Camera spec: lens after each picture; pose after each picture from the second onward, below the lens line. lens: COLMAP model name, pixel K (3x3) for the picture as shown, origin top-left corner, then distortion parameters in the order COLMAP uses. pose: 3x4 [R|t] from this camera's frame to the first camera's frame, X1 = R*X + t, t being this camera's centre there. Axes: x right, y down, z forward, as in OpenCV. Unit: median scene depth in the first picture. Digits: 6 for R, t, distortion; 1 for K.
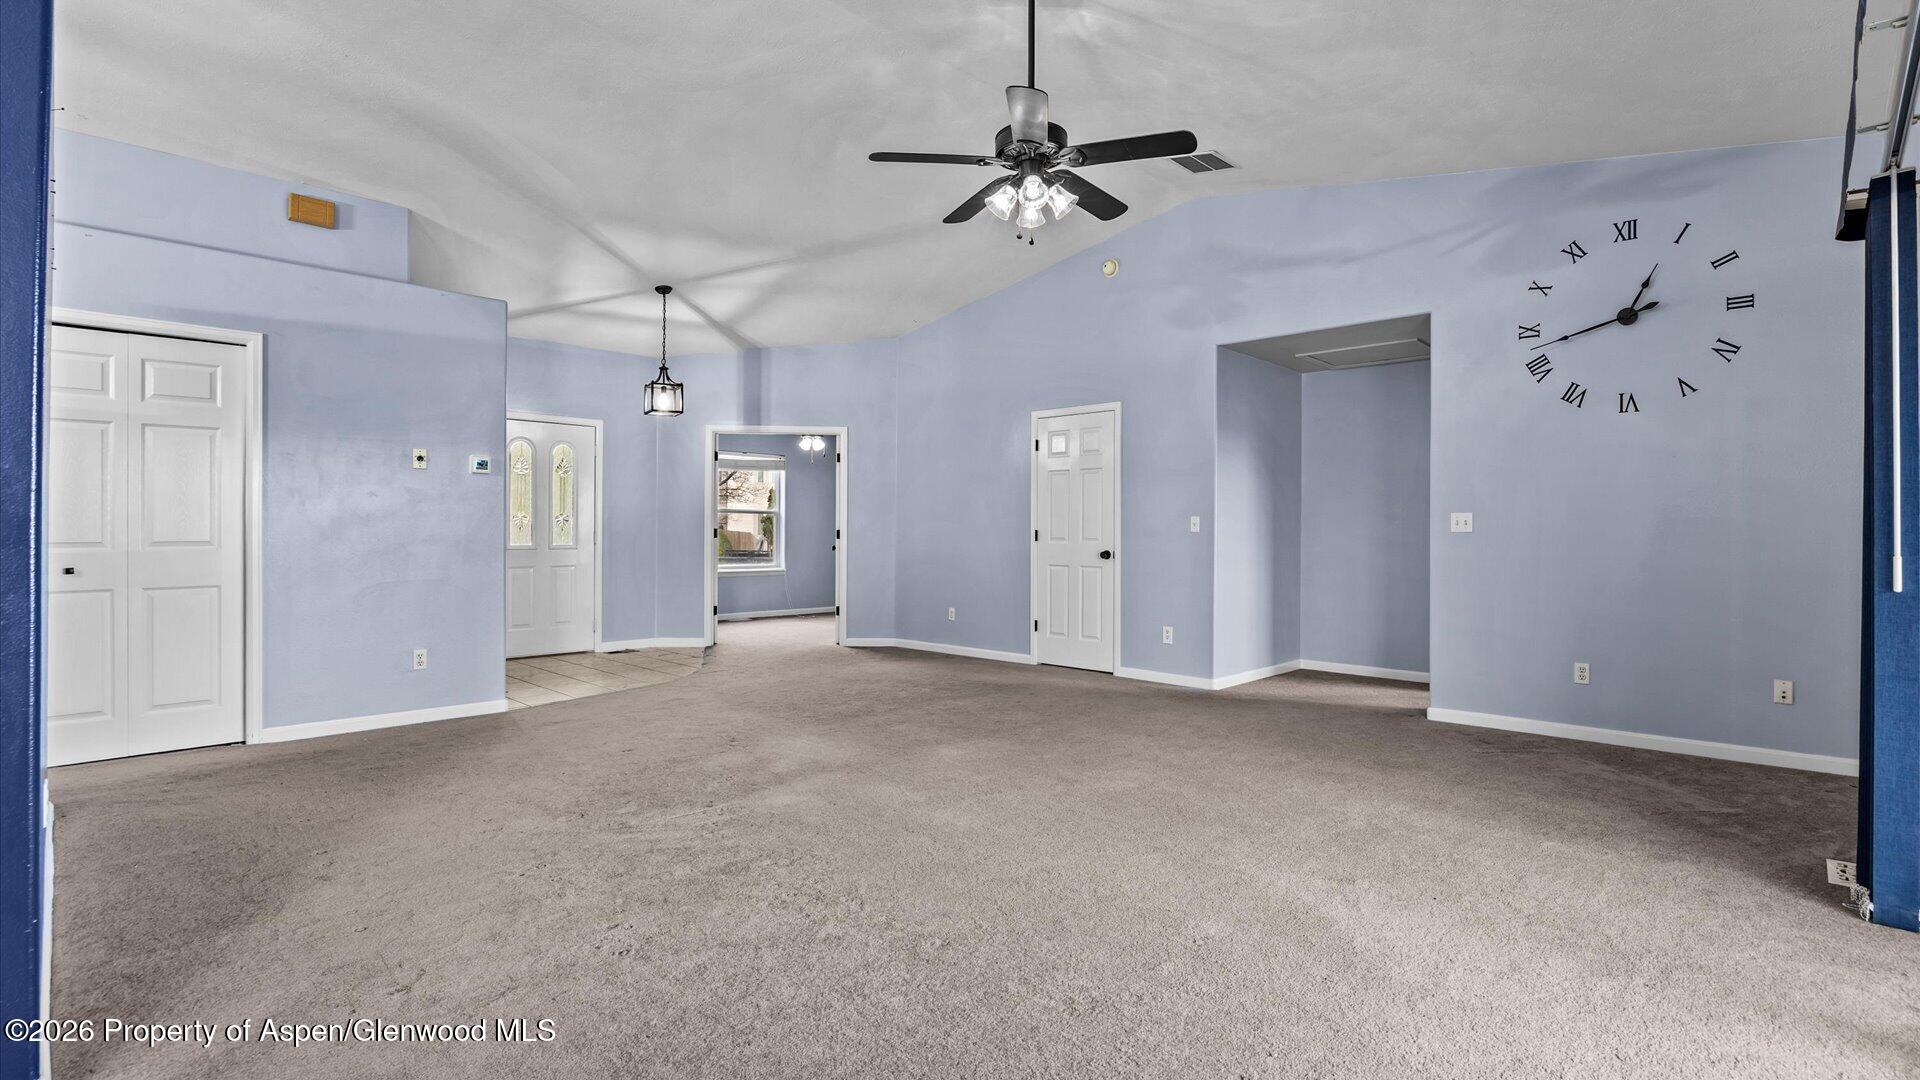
lens RADIAL K [[869.2, 0, 960.0], [0, 869.2, 540.0], [0, 0, 1]] dist [-0.001679, -0.000098]
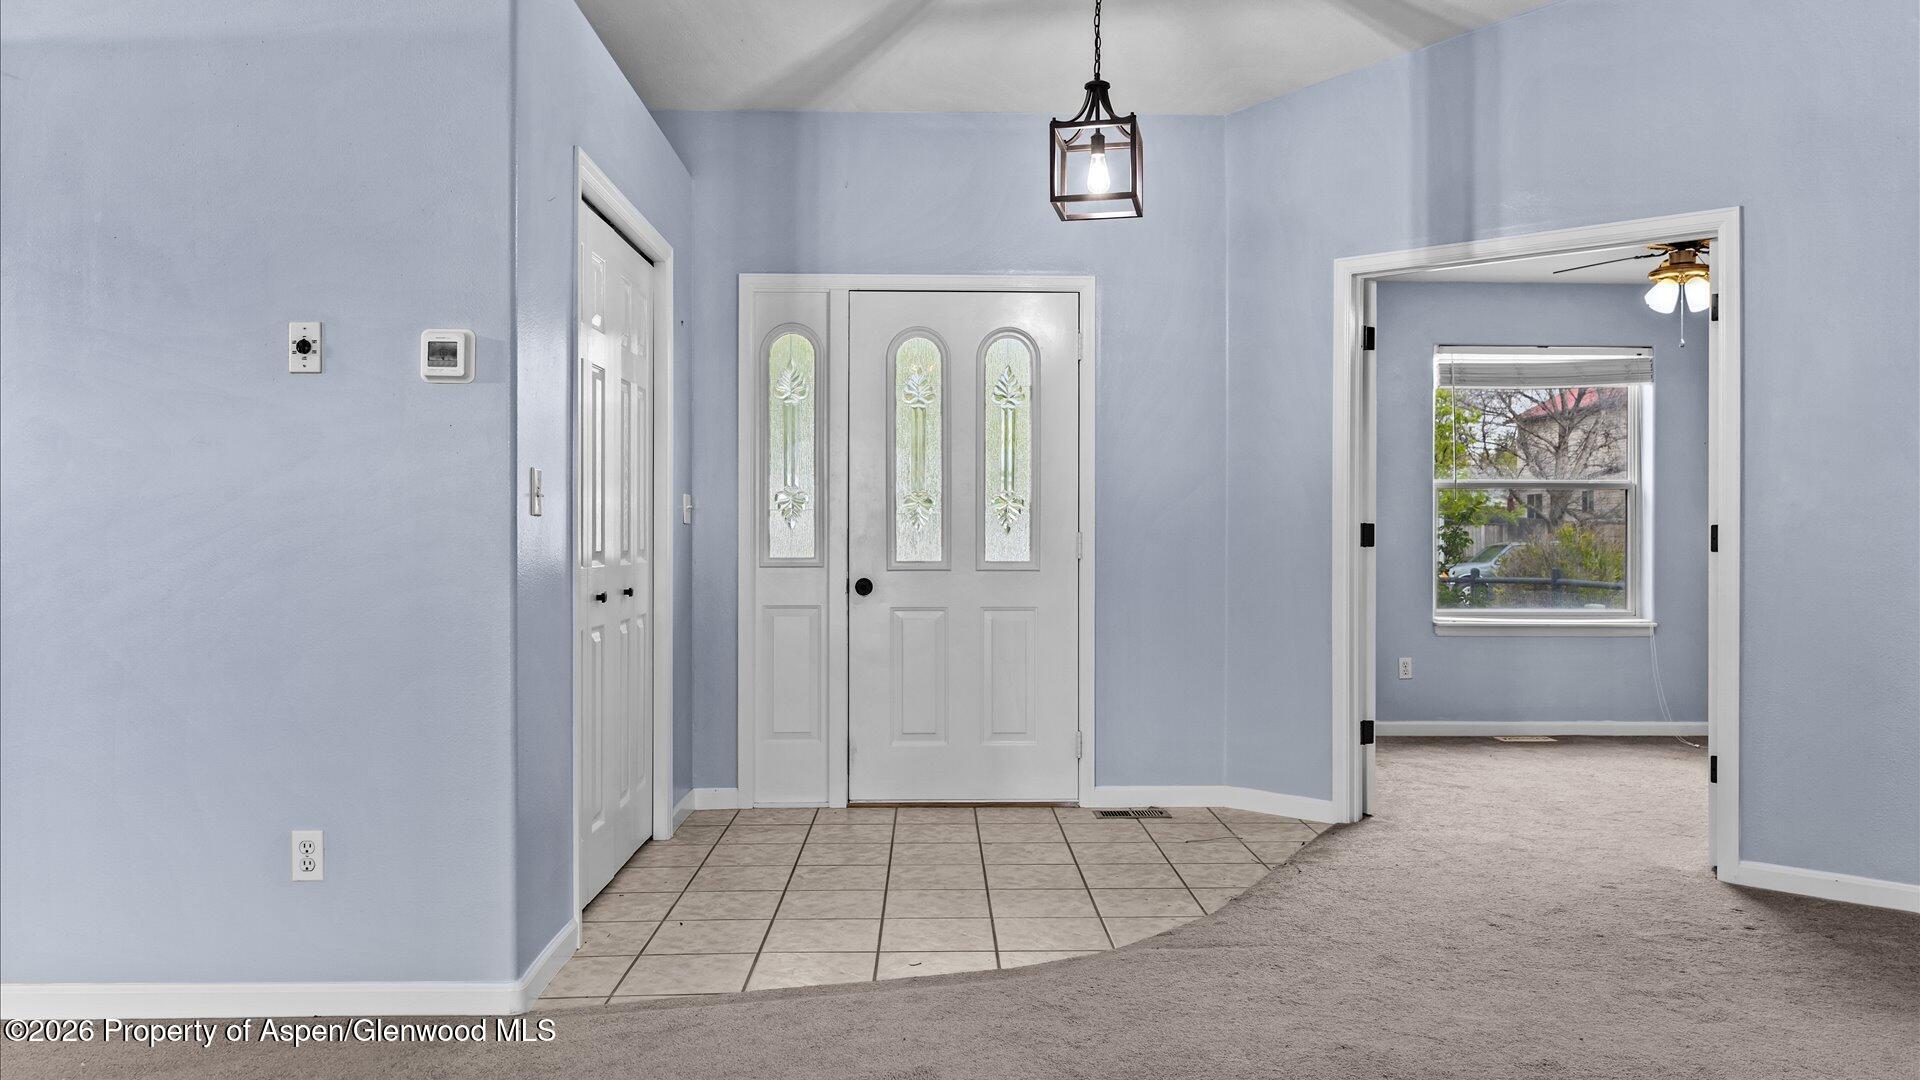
lens RADIAL K [[1359.2, 0, 966.7], [0, 1359.2, 534.7], [0, 0, 1]] dist [0.002571, -0.000023]
pose [[0.721553, 0.004328, -0.692346, 0.013826], [-0.008786, 0.999957, -0.002906, -0.005991], [0.692304, 0.008180, 0.721560, 0.487222]]
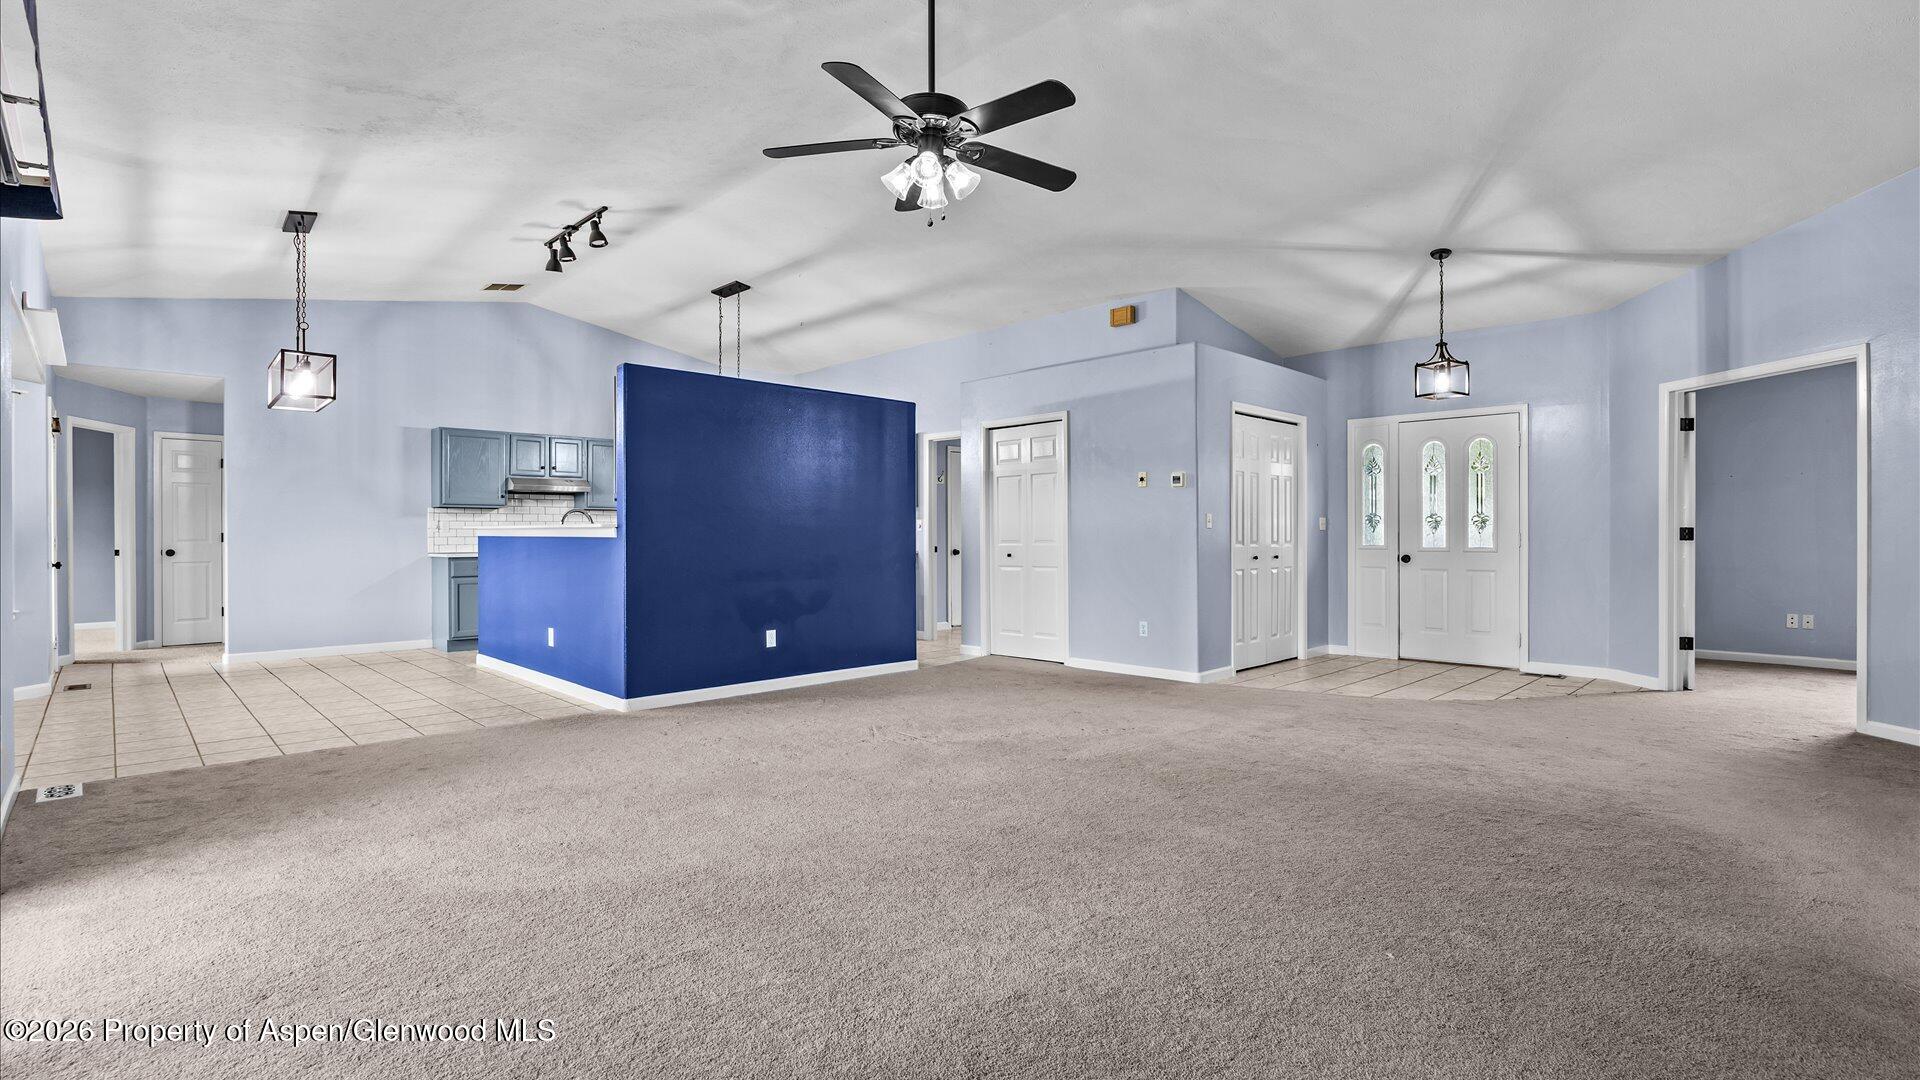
lens RADIAL K [[899.2, 0, 961.0], [0, 899.2, 545.1], [0, 0, 1]] dist [-0.011061, 0.000012]
pose [[-0.017371, 0.014071, -0.999750, 0.500514], [-0.005922, 0.999882, 0.014176, -0.006928], [0.999832, 0.006167, -0.017286, 0.476039]]
